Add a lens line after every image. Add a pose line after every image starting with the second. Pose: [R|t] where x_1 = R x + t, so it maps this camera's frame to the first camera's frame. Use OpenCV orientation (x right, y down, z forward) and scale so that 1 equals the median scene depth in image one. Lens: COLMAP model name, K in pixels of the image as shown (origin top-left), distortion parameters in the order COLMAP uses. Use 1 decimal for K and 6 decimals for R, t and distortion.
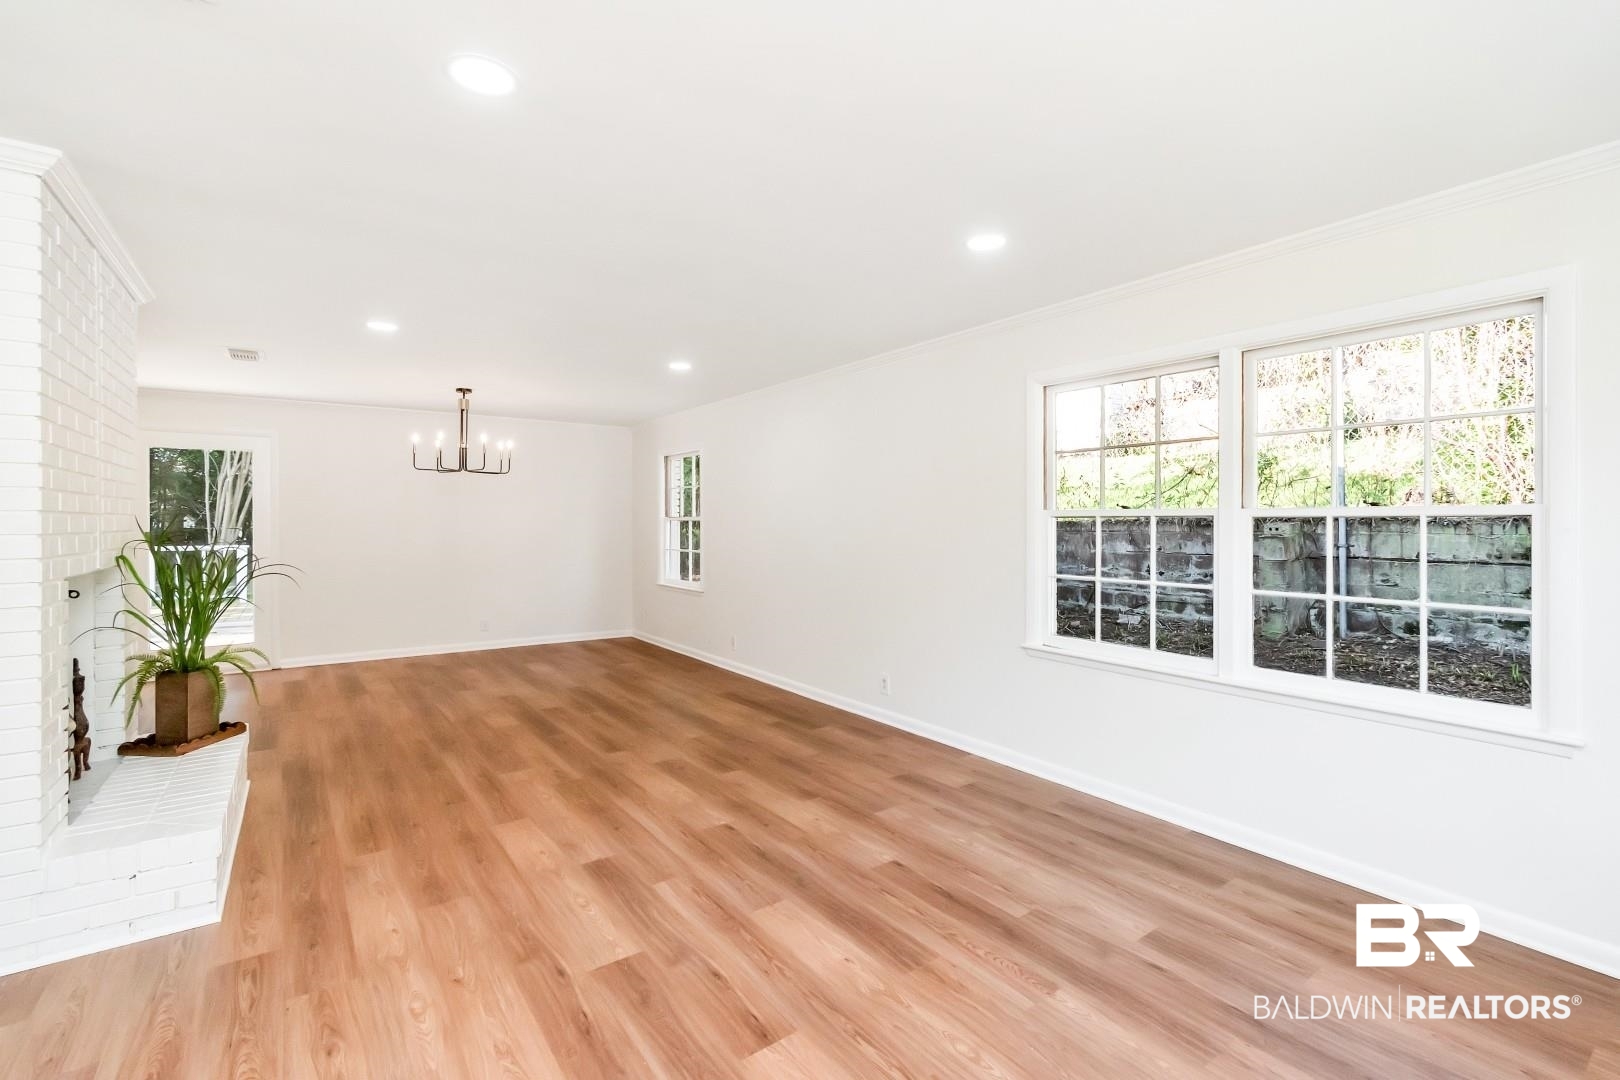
lens RADIAL K [[721.9, 0, 803.9], [0, 721.9, 532.9], [0, 0, 1]] dist [-0.005780, 0.000297]
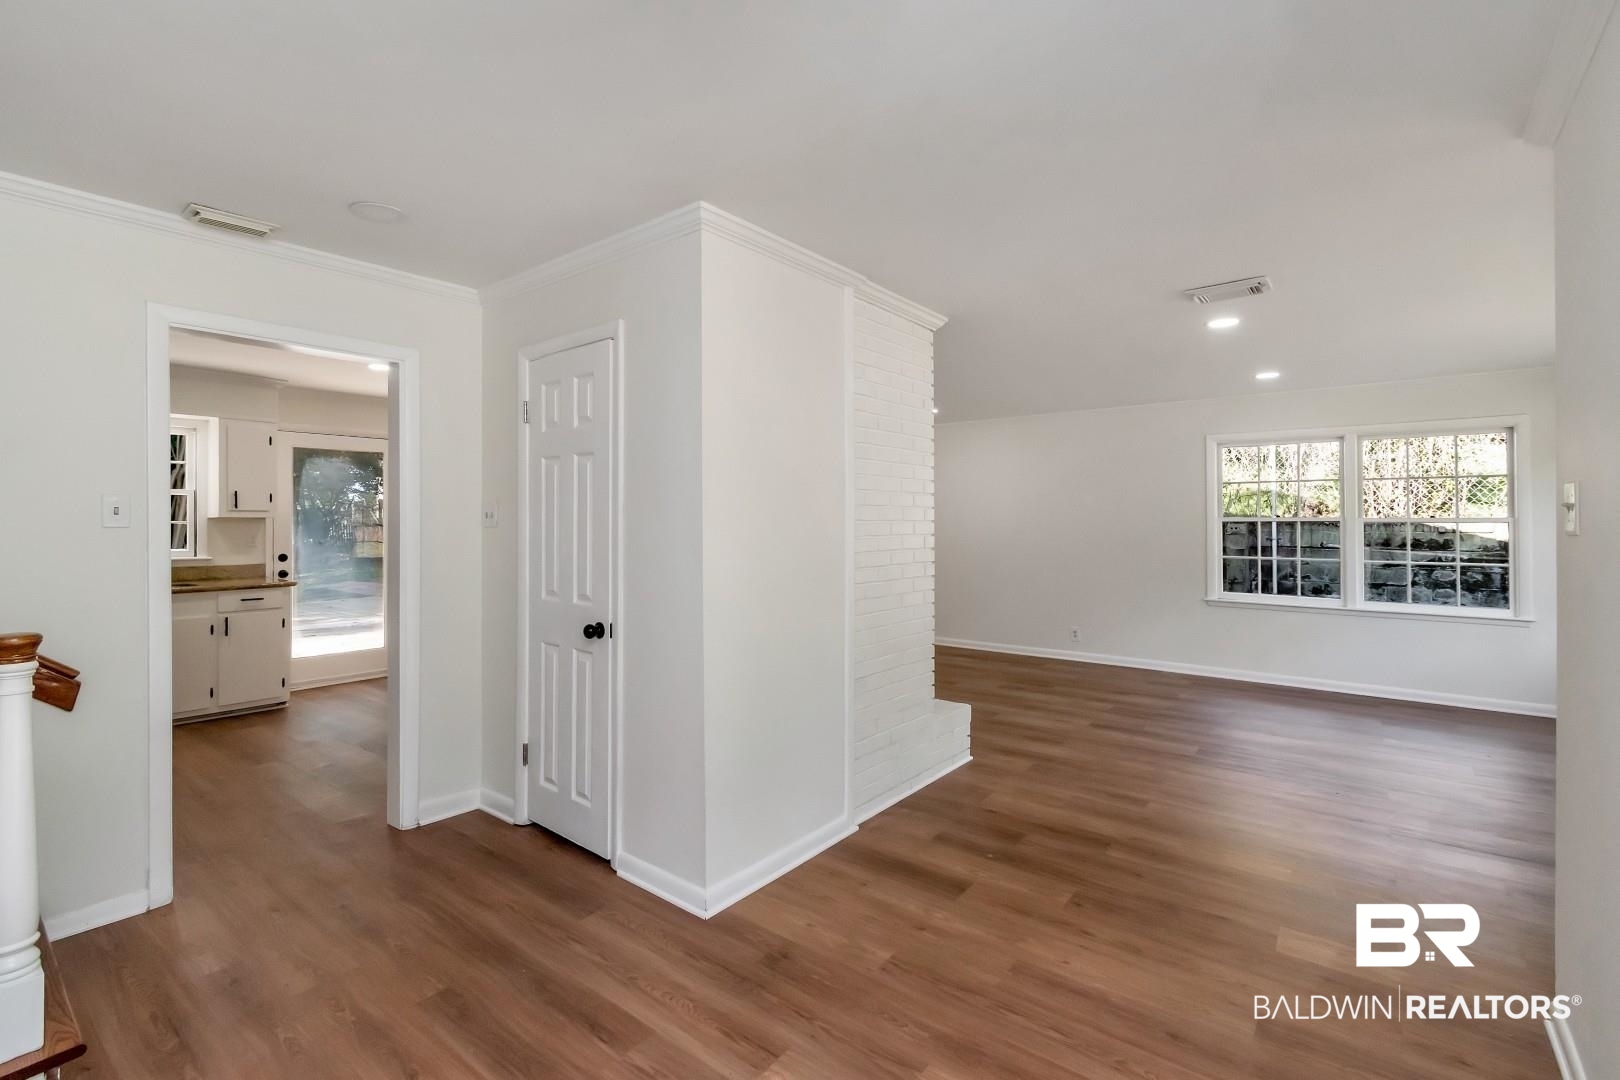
lens RADIAL K [[721.9, 0, 815.6], [0, 721.9, 524.1], [0, 0, 1]] dist [-0.005780, 0.000297]
pose [[0.961144, -0.001490, 0.276043, -1.185245], [0.004796, 0.999925, -0.011301, -0.002189], [-0.276005, 0.012186, 0.961079, -0.400569]]
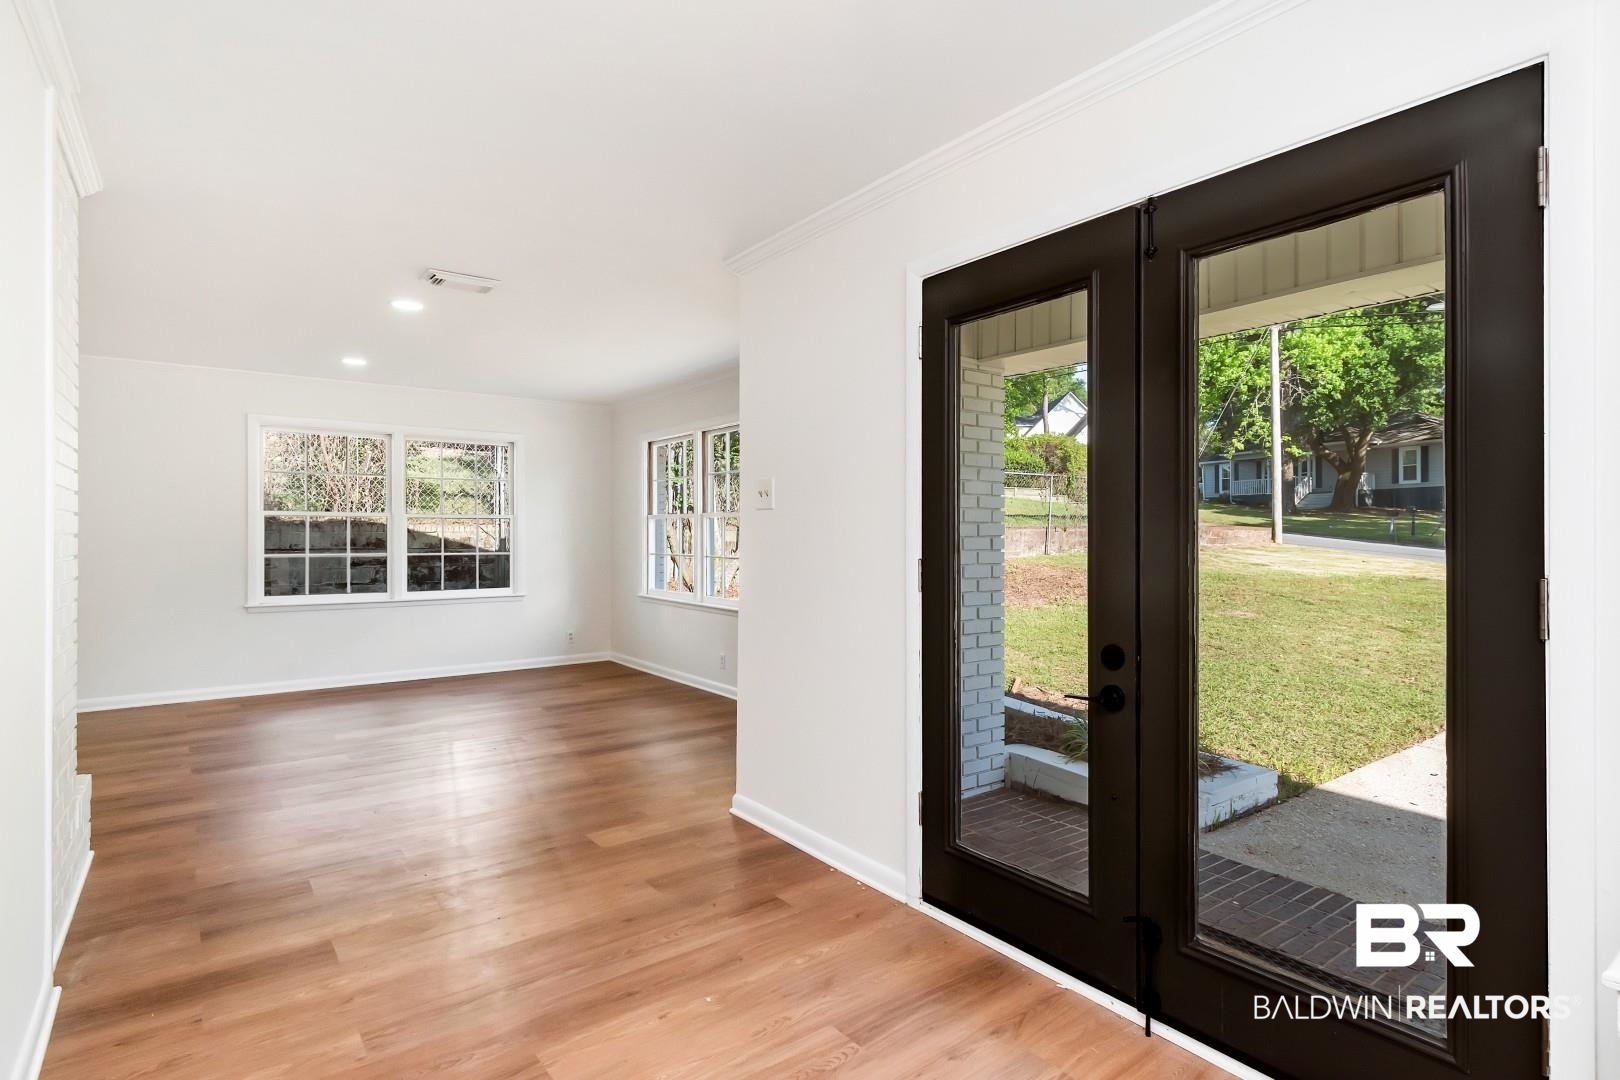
lens RADIAL K [[819.7, 0, 810.3], [0, 819.7, 550.0], [0, 0, 1]] dist [0.003063, -0.000145]
pose [[-0.028854, -0.020121, 0.999381, -1.555210], [0.013211, 0.999702, 0.020509, 0.032797], [-0.999496, 0.013795, -0.028580, -0.066167]]
